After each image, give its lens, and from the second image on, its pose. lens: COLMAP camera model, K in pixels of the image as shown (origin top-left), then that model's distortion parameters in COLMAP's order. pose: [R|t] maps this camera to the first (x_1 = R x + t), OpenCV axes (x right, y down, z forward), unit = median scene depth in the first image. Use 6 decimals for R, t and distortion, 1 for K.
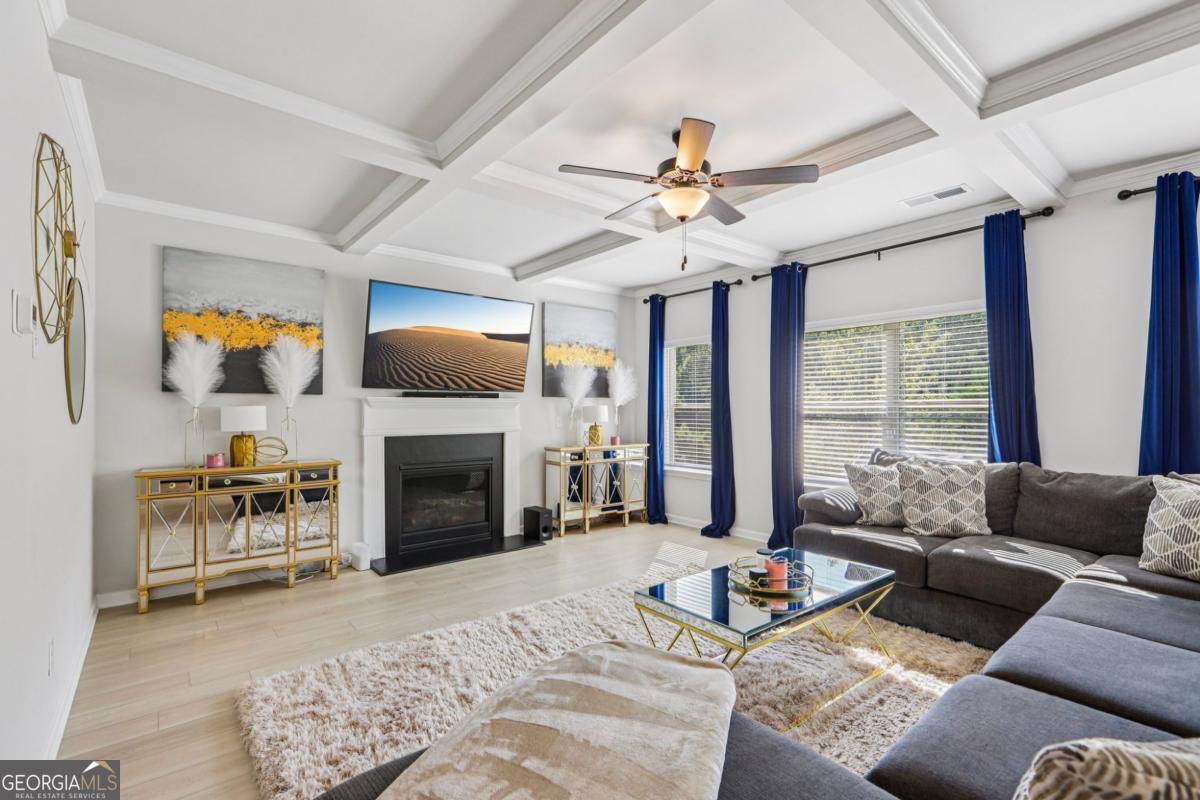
lens RADIAL K [[540.9, 0, 600.0], [0, 540.9, 400.0], [0, 0, 1]] dist [0.000547, 0.000225]
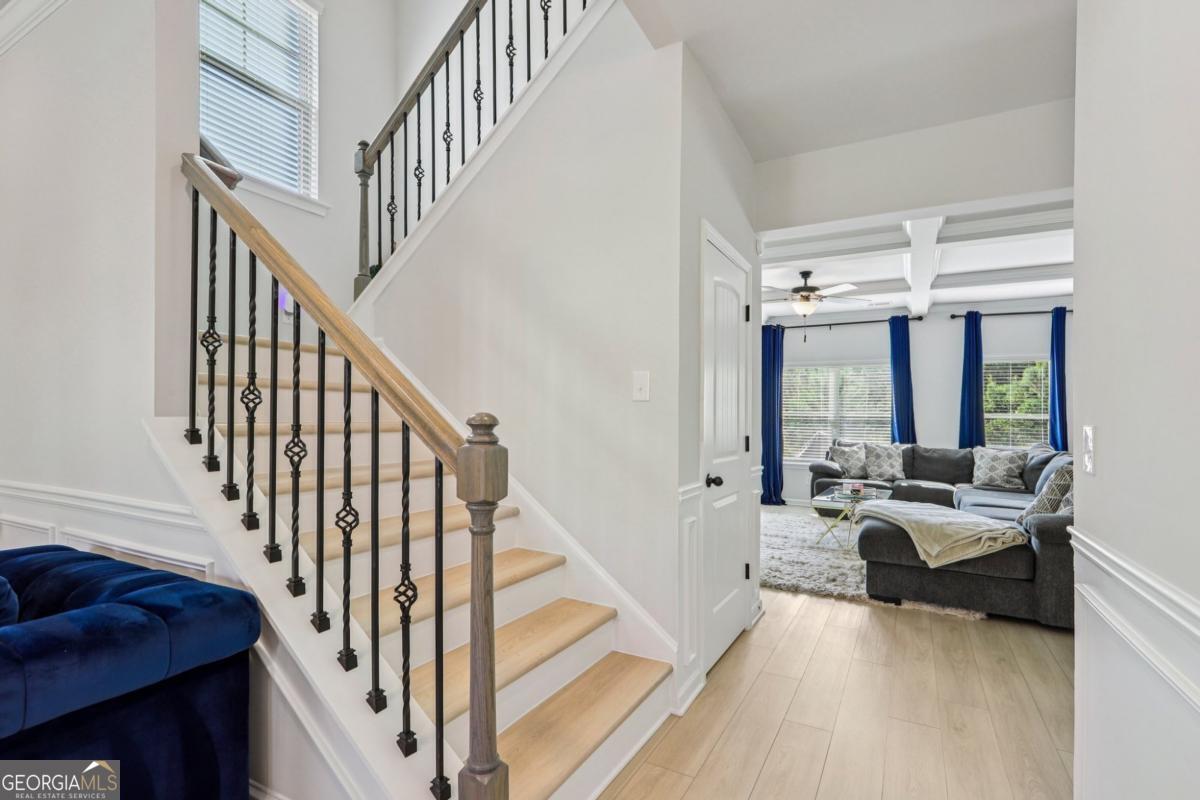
lens RADIAL K [[558.3, 0, 599.0], [0, 558.3, 417.1], [0, 0, 1]] dist [-0.001551, 0.000004]
pose [[0.931482, 0.017818, 0.363351, -0.723360], [-0.022680, 0.999701, 0.009120, 0.015349], [-0.363080, -0.016736, 0.931608, -0.344036]]
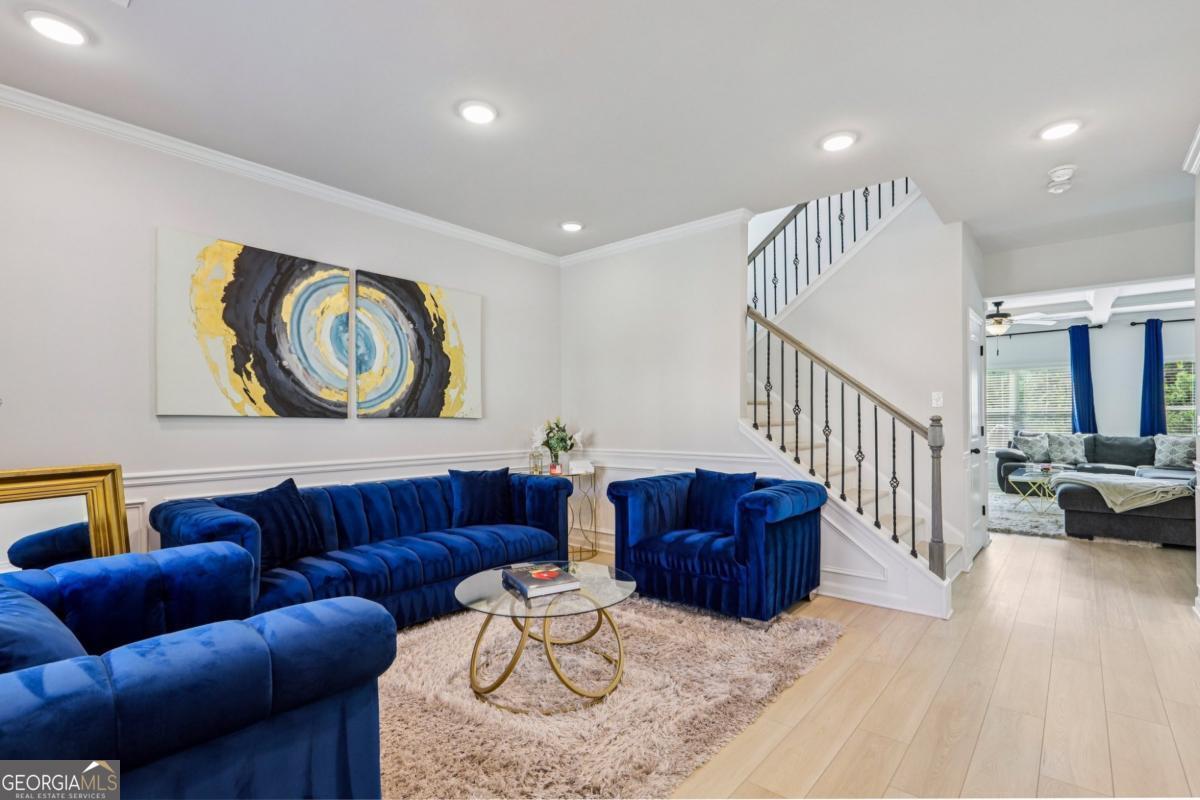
lens RADIAL K [[573.7, 0, 601.2], [0, 573.7, 420.3], [0, 0, 1]] dist [0.024099, -0.000180]
pose [[0.981056, -0.003321, 0.193696, -1.247841], [-0.000133, 0.999841, 0.017819, 0.007911], [-0.193724, -0.017507, 0.980900, -0.738919]]
